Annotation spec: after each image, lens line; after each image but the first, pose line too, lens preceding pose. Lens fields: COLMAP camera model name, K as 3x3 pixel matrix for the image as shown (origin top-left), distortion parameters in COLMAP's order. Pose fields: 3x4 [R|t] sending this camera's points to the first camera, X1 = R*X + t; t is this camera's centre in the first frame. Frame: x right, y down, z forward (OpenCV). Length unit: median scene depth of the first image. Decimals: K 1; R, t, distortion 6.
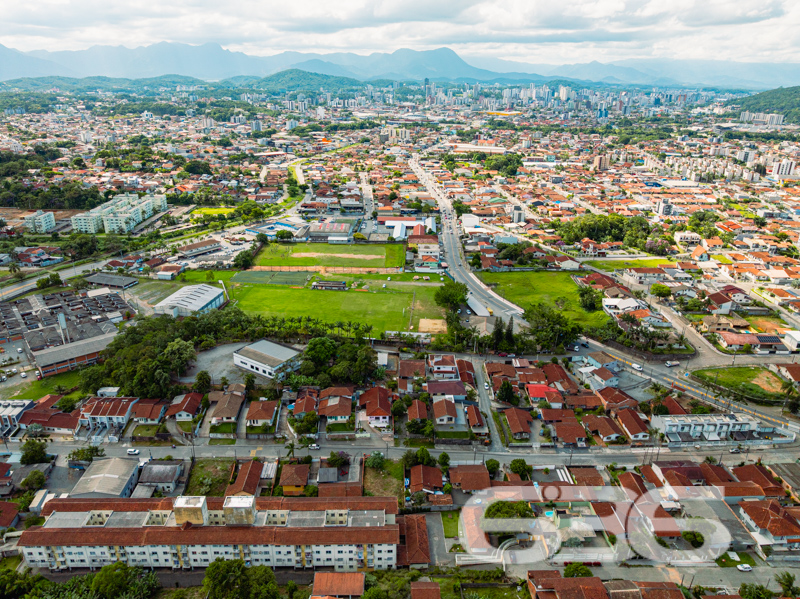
lens RADIAL K [[575.4, 0, 387.3], [0, 575.4, 273.2], [0, 0, 1]] dist [-0.035389, 0.000824]
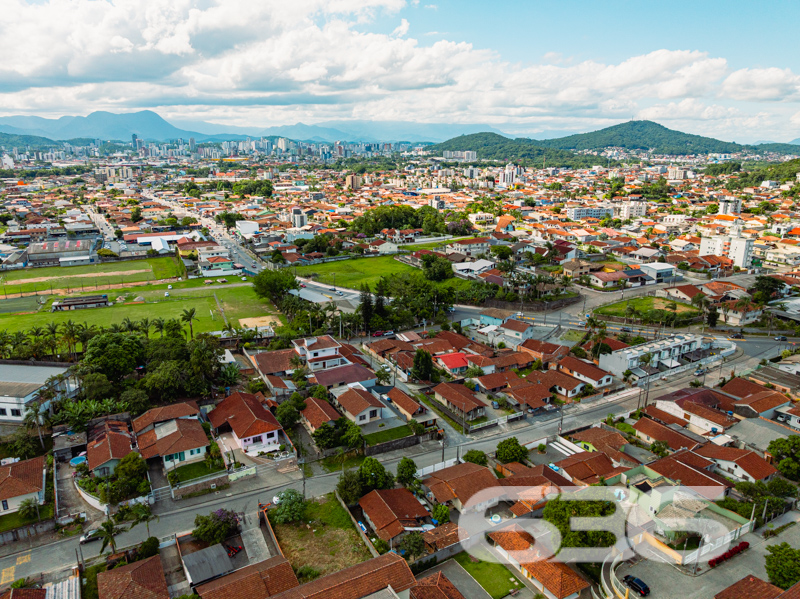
lens RADIAL K [[568.2, 0, 392.9], [0, 568.2, 298.4], [0, 0, 1]] dist [-0.040241, 0.009569]
pose [[0.881753, -0.126946, 0.454309, -0.105231], [0.155179, 0.987564, -0.025230, 0.120619], [-0.445457, 0.092746, 0.890487, 0.350902]]
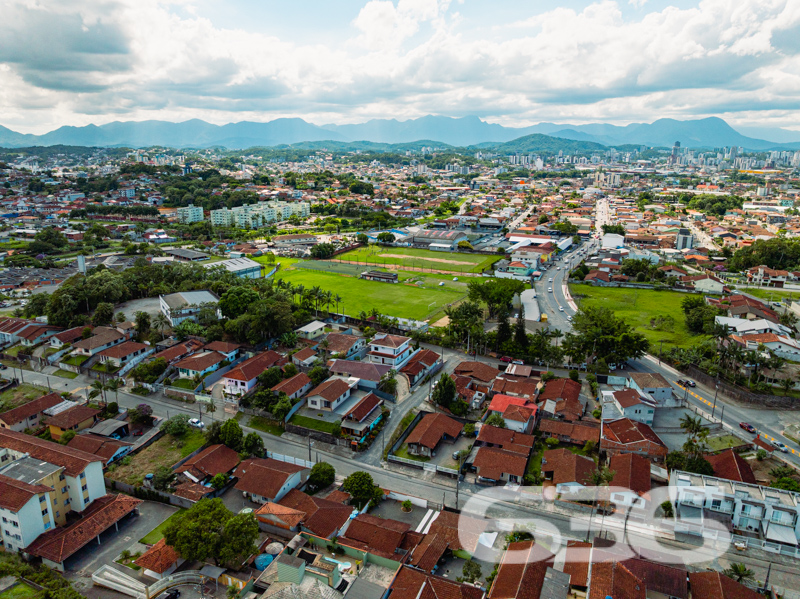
lens RADIAL K [[568.2, 0, 392.9], [0, 568.2, 298.4], [0, 0, 1]] dist [-0.040241, 0.009569]
pose [[0.914132, 0.106722, -0.391118, 0.339594], [-0.135179, 0.989759, -0.045875, 0.121328], [0.382216, 0.094807, 0.919197, 0.326561]]
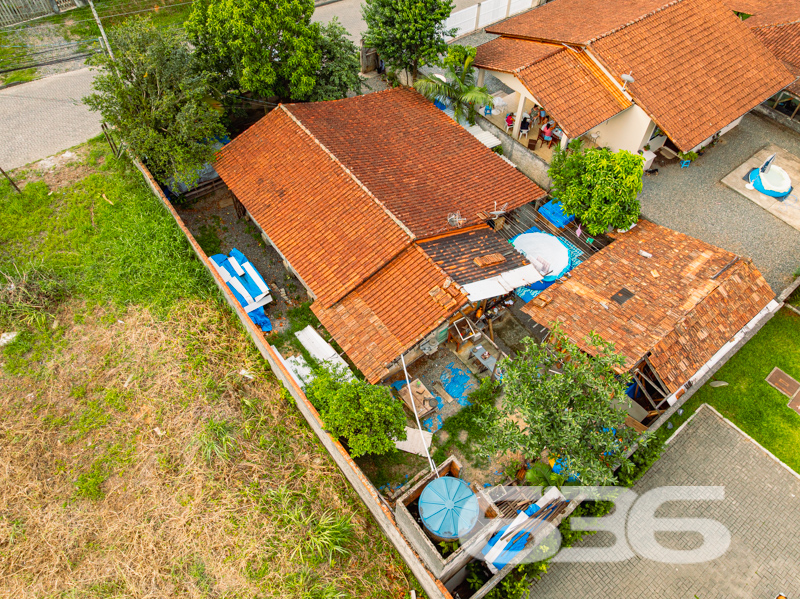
lens RADIAL K [[568.2, 0, 392.9], [0, 568.2, 298.4], [0, 0, 1]] dist [-0.040241, 0.009569]
pose [[0.789517, -0.484719, 0.376445, 0.008812], [0.184713, 0.772605, 0.607423, 0.211228], [-0.585273, -0.410036, 0.699518, 0.628166]]
